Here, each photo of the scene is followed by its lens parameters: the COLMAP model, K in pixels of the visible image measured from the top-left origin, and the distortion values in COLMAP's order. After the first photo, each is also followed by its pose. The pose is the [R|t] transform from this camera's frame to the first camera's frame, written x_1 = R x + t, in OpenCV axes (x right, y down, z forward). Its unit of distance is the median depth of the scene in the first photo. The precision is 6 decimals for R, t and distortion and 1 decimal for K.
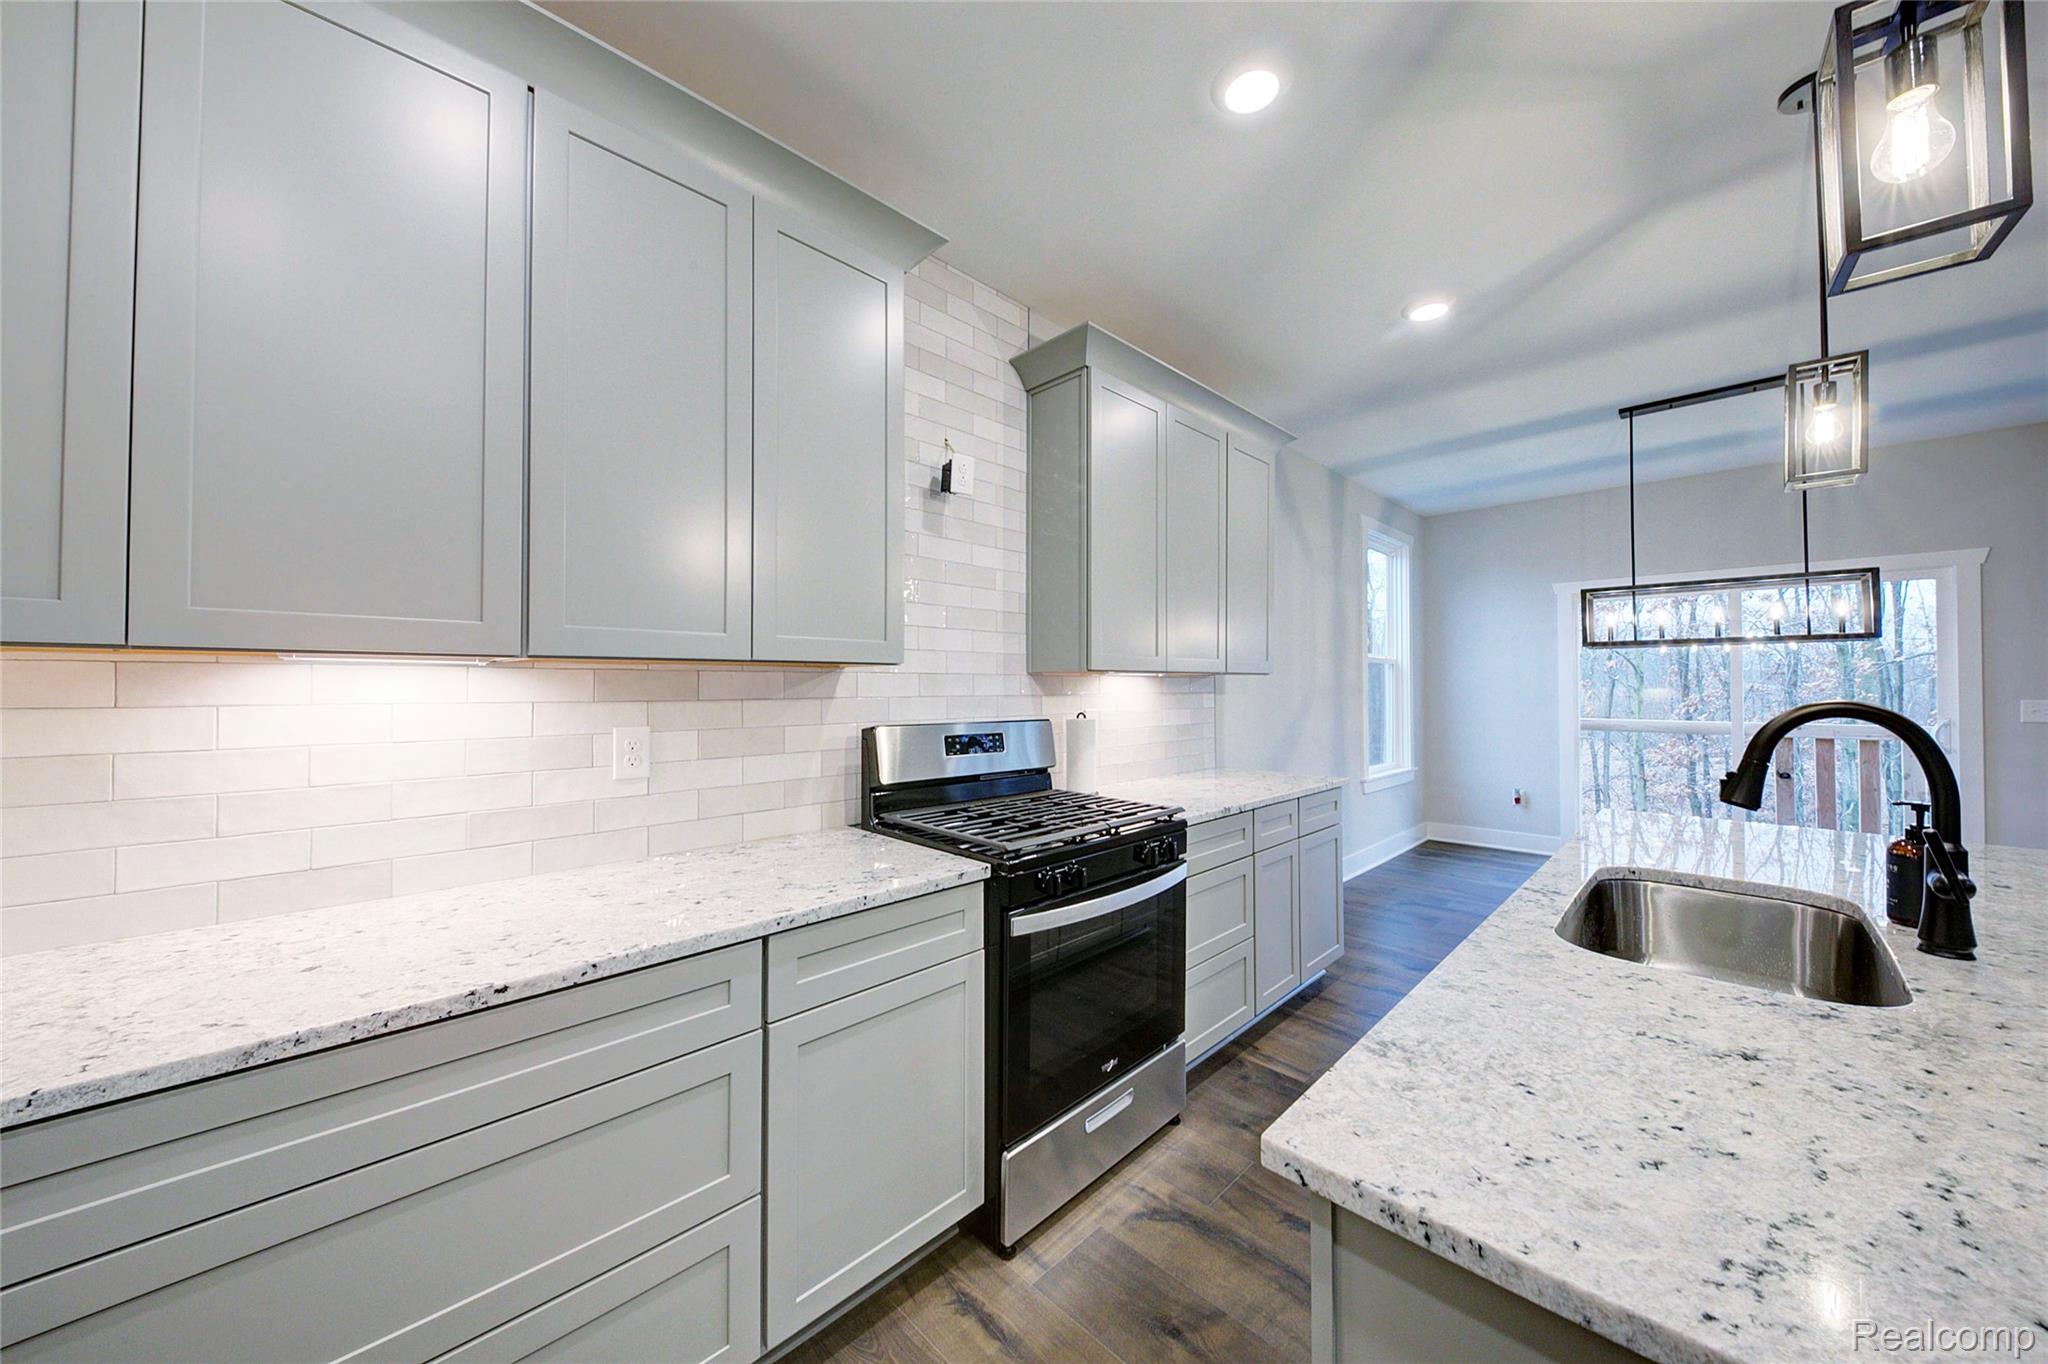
lens RADIAL K [[700.5, 0, 1025.9], [0, 700.5, 678.6], [0, 0, 1]] dist [0.012188, -0.007102]
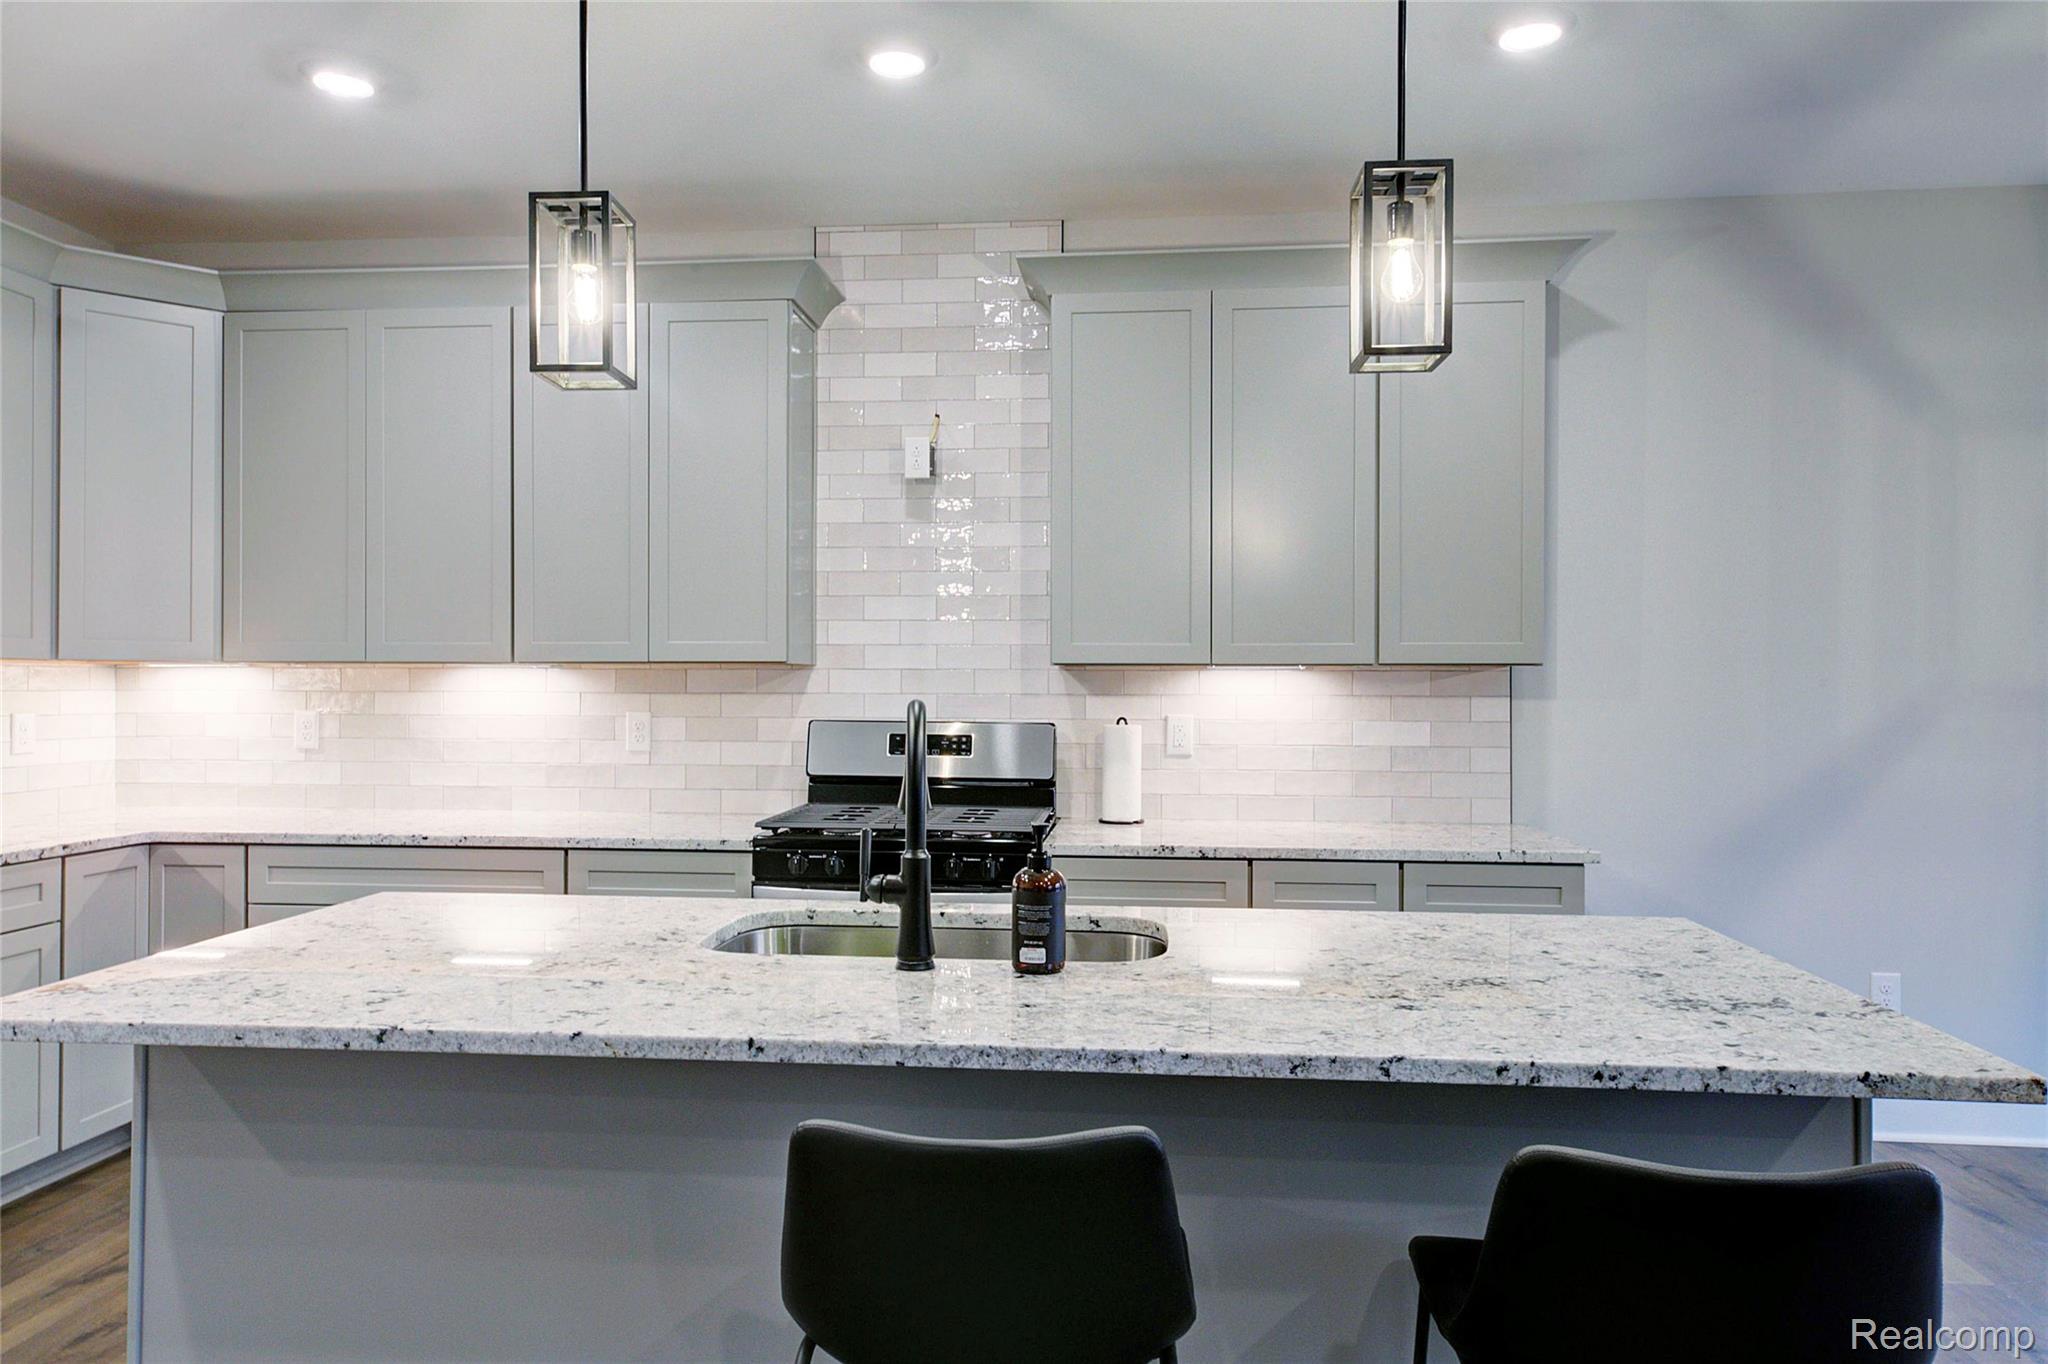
lens RADIAL K [[1301.7, 0, 1035.3], [0, 1301.7, 680.3], [0, 0, 1]] dist [0.010150, 0.005372]
pose [[0.643701, -0.000030, -0.765277, 1.408666], [0.004219, 0.999985, 0.003510, 0.002300], [0.765265, -0.005488, 0.643692, -0.007263]]
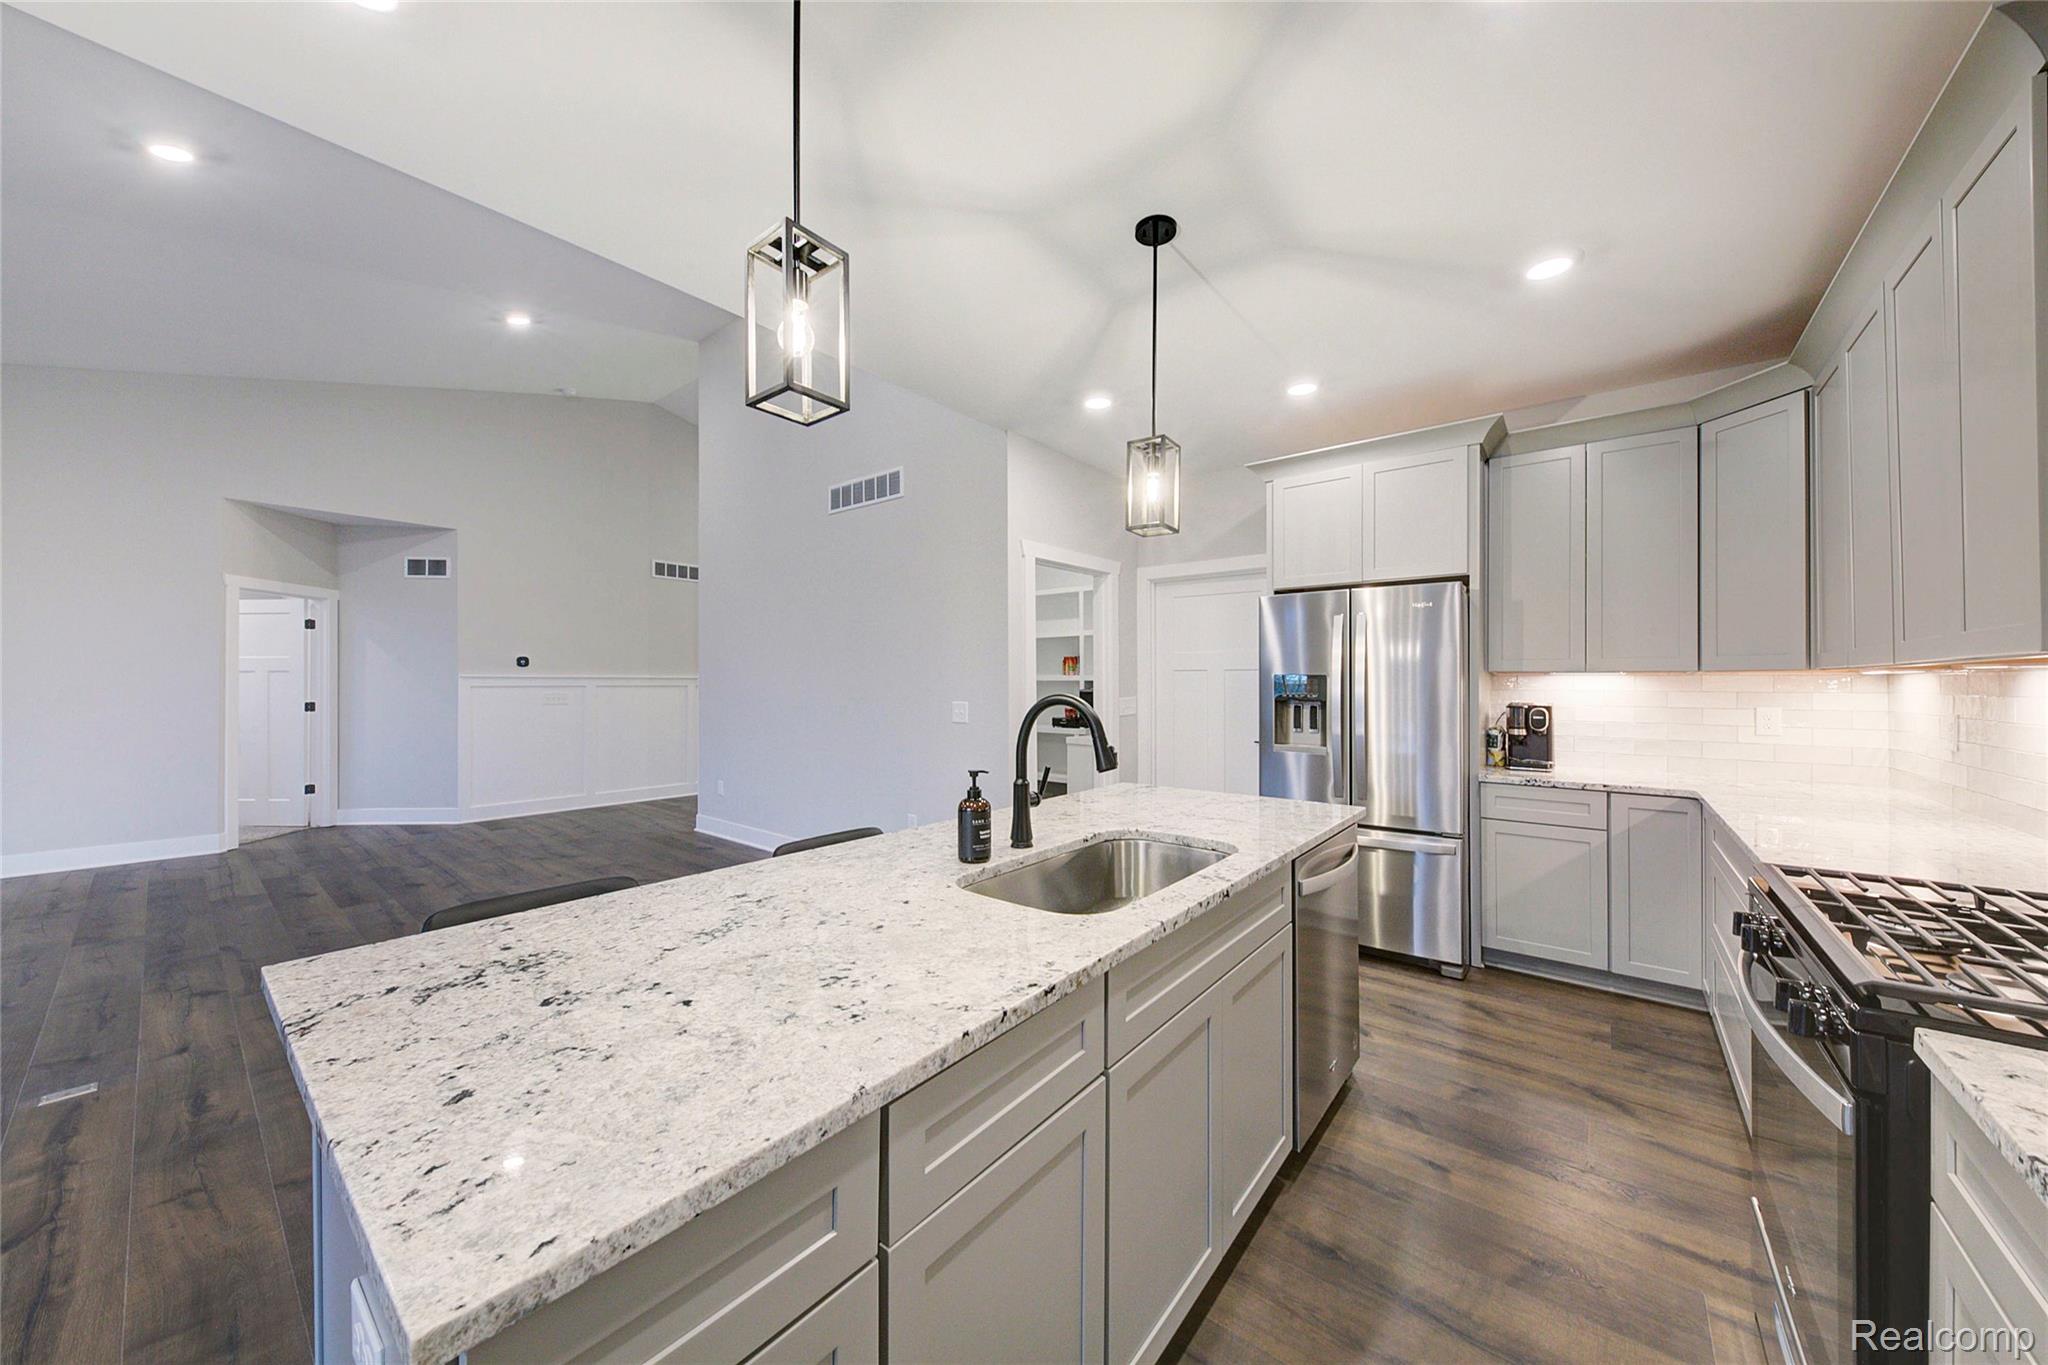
lens RADIAL K [[700.5, 0, 1025.9], [0, 700.5, 679.1], [0, 0, 1]] dist [0.012188, -0.007102]
pose [[-0.994058, -0.000571, -0.108850, 0.759035], [0.001250, 0.999860, -0.016660, 0.013056], [0.108844, -0.016697, -0.993919, 1.346513]]
